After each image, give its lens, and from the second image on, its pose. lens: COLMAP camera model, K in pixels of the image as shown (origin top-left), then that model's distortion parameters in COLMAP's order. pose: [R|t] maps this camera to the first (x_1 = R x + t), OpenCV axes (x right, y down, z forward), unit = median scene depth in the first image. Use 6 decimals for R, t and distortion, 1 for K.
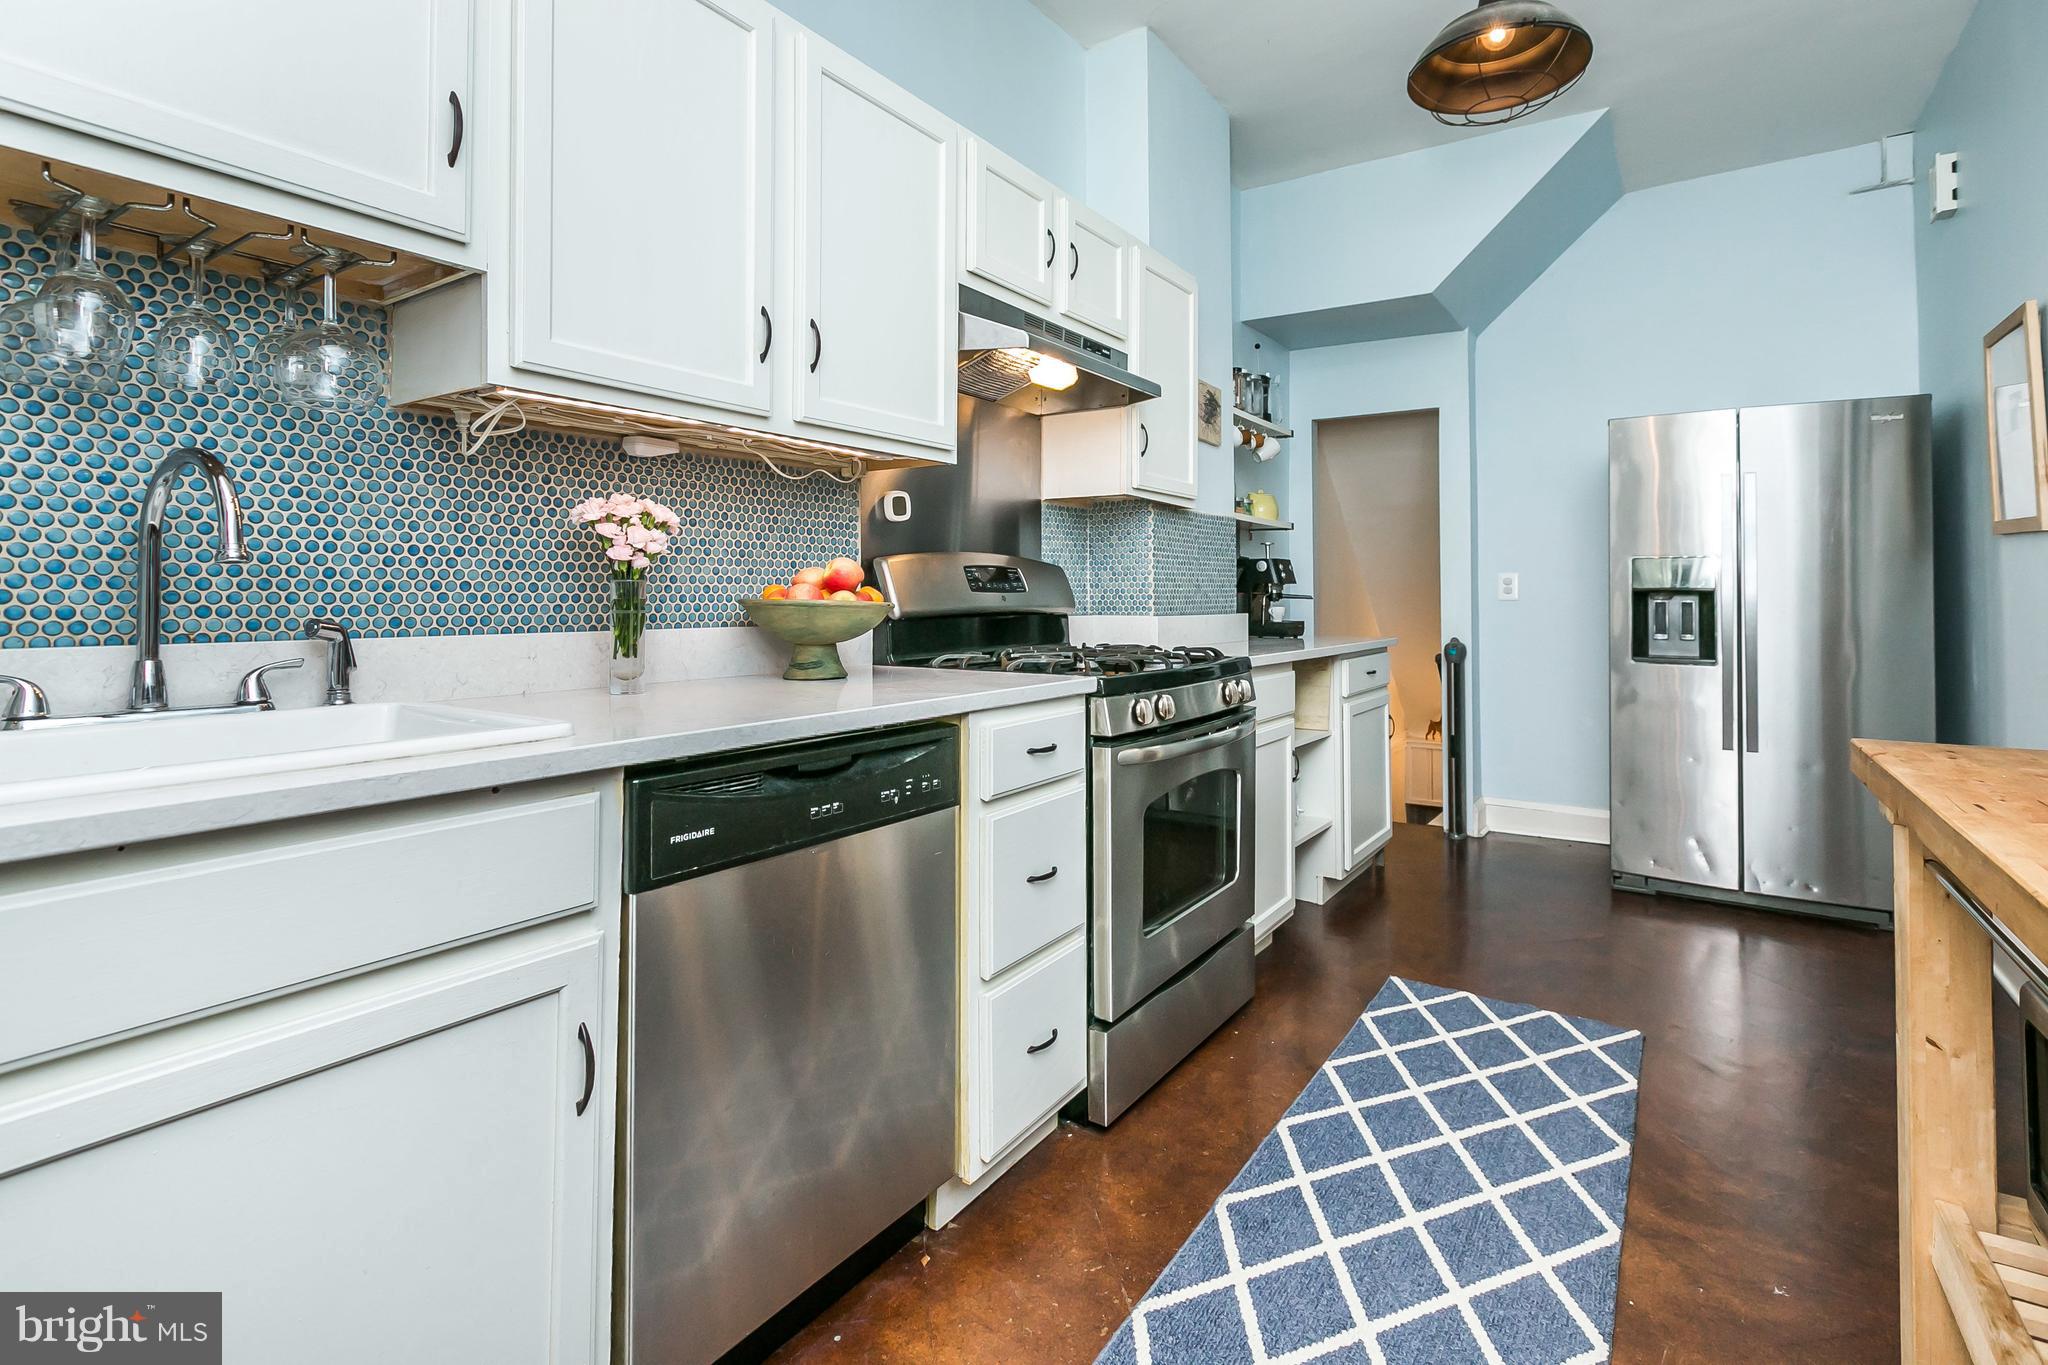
lens RADIAL K [[977.2, 0, 1027.5], [0, 977.2, 583.2], [0, 0, 1]] dist [0.000827, 0.000100]
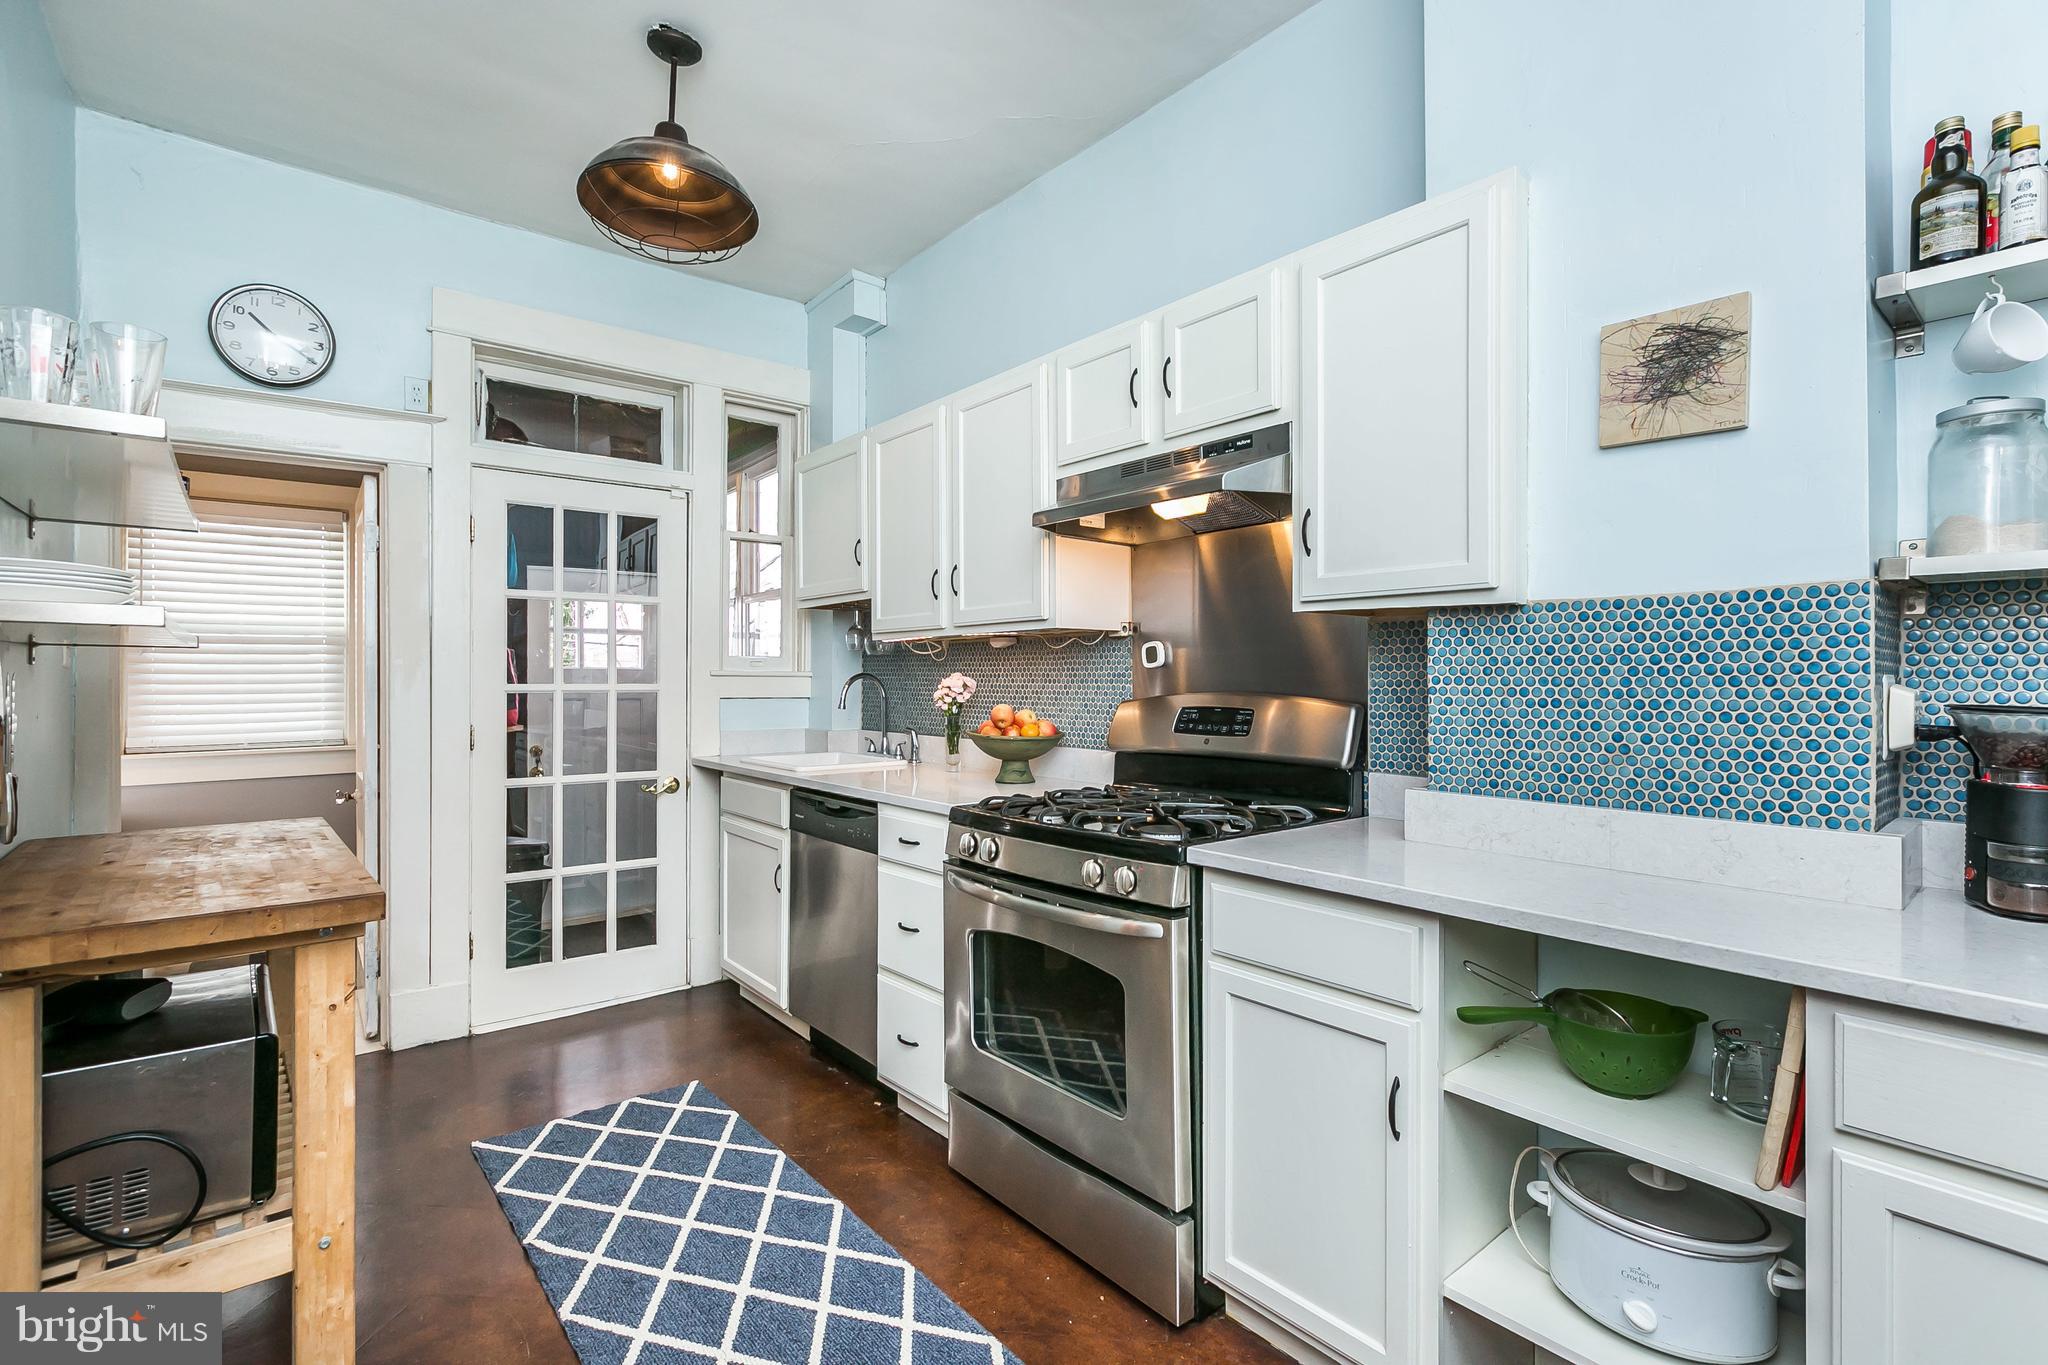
lens RADIAL K [[918.0, 0, 1018.1], [0, 918.0, 682.1], [0, 0, 1]] dist [0.003312, 0.000604]
pose [[-0.278319, 0.004589, -0.960478, 1.126249], [0.016227, 0.999868, 0.000075, -0.057785], [0.960352, -0.015564, -0.278357, 1.354955]]
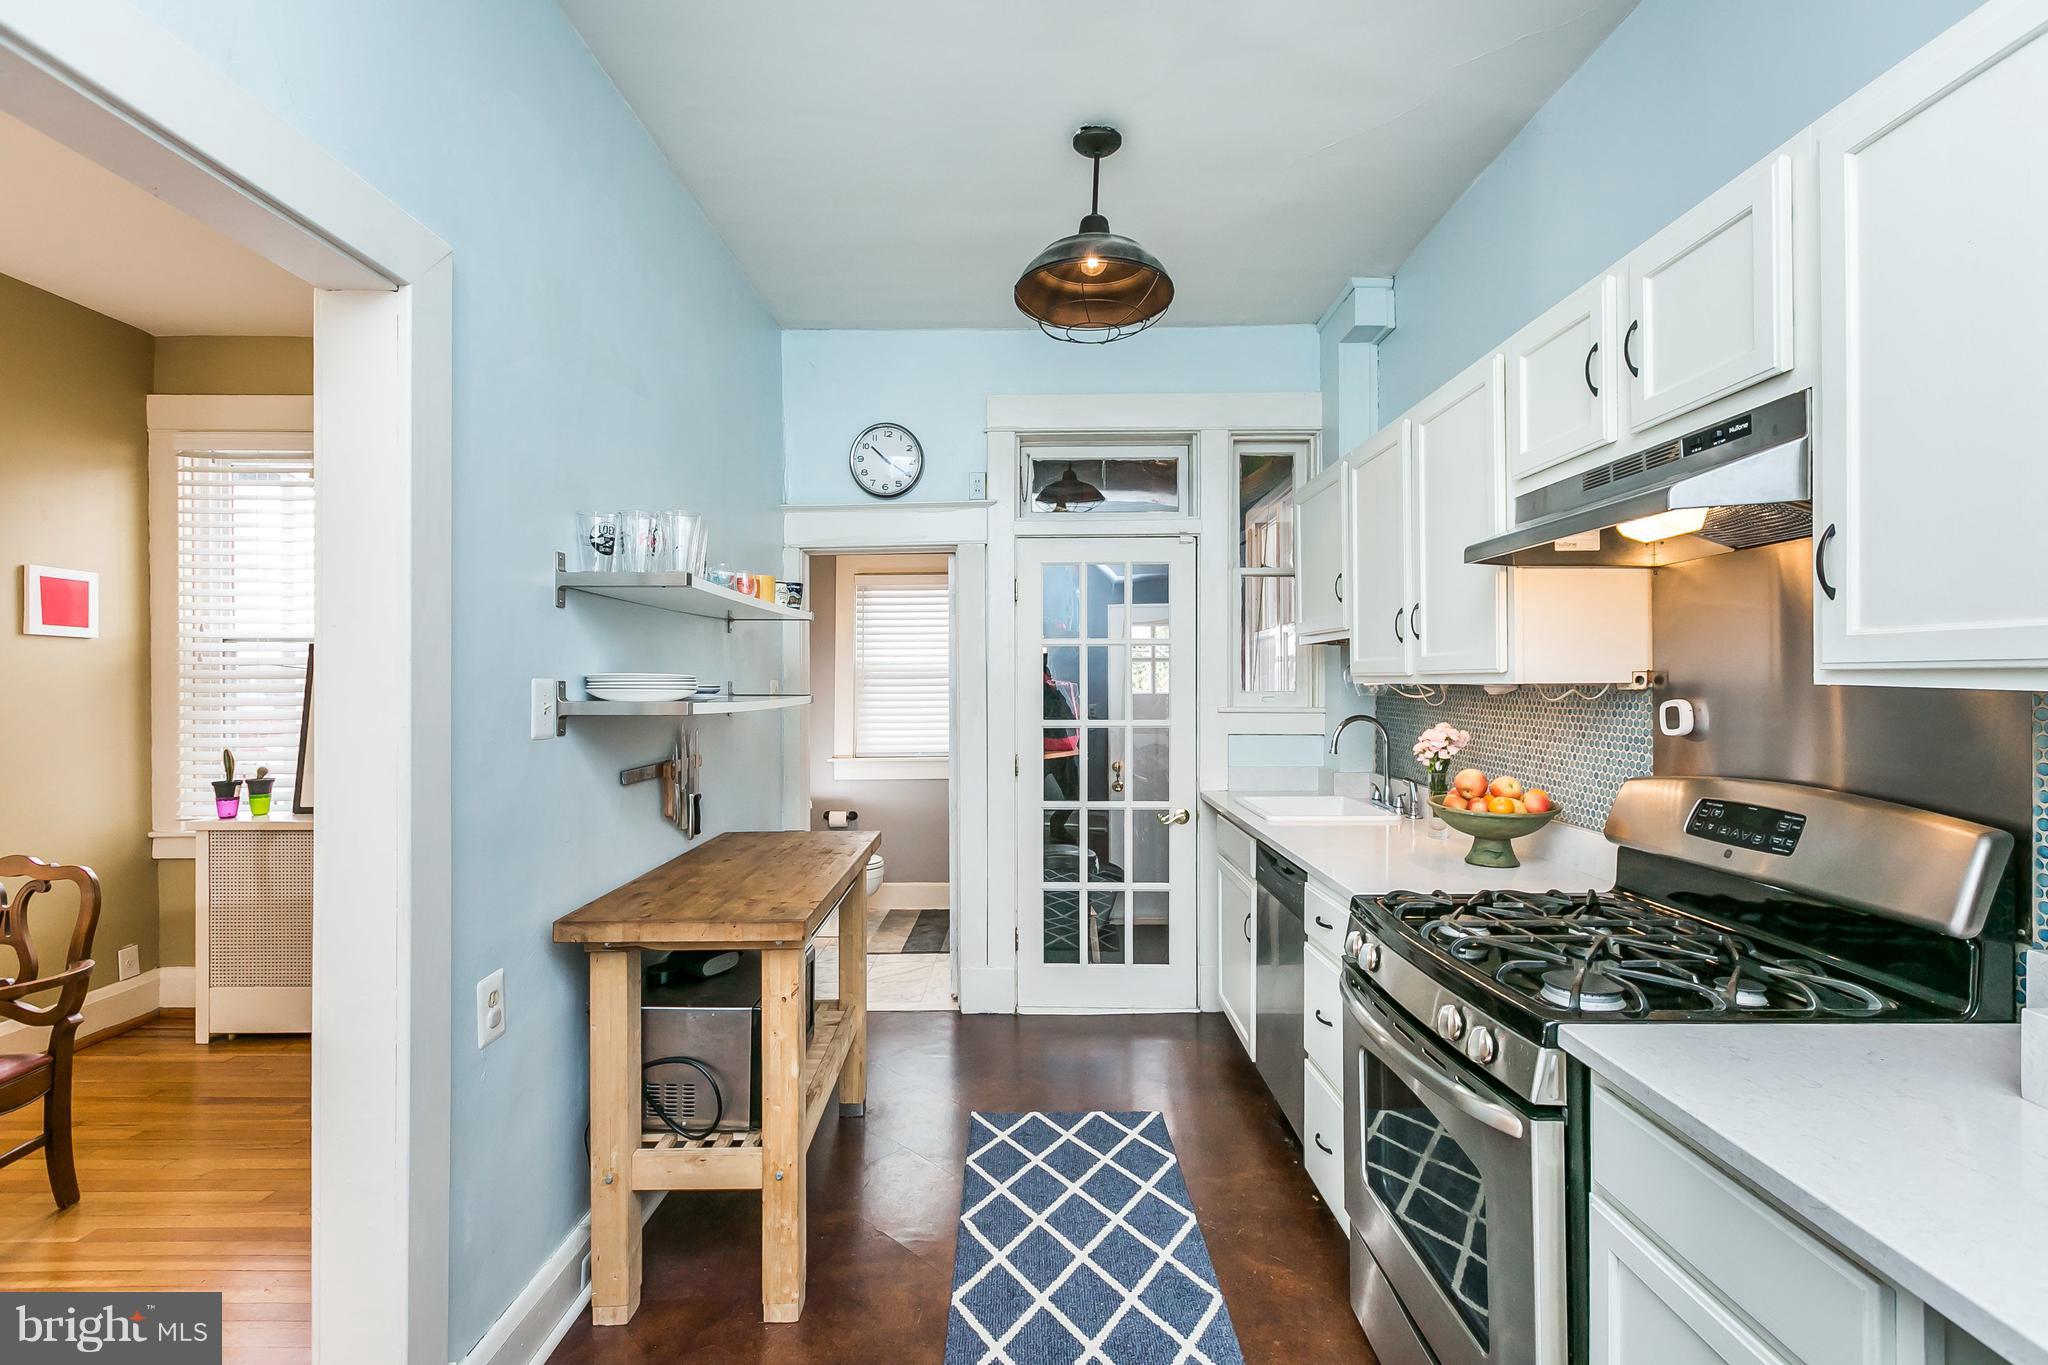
lens RADIAL K [[903.8, 0, 1031.9], [0, 903.8, 685.0], [0, 0, 1]] dist [-0.001251, -0.000375]
pose [[-0.819505, 0.005848, -0.573042, 0.902497], [0.013199, 0.999875, -0.008672, -0.126913], [0.572920, -0.014670, -0.819480, 1.557228]]
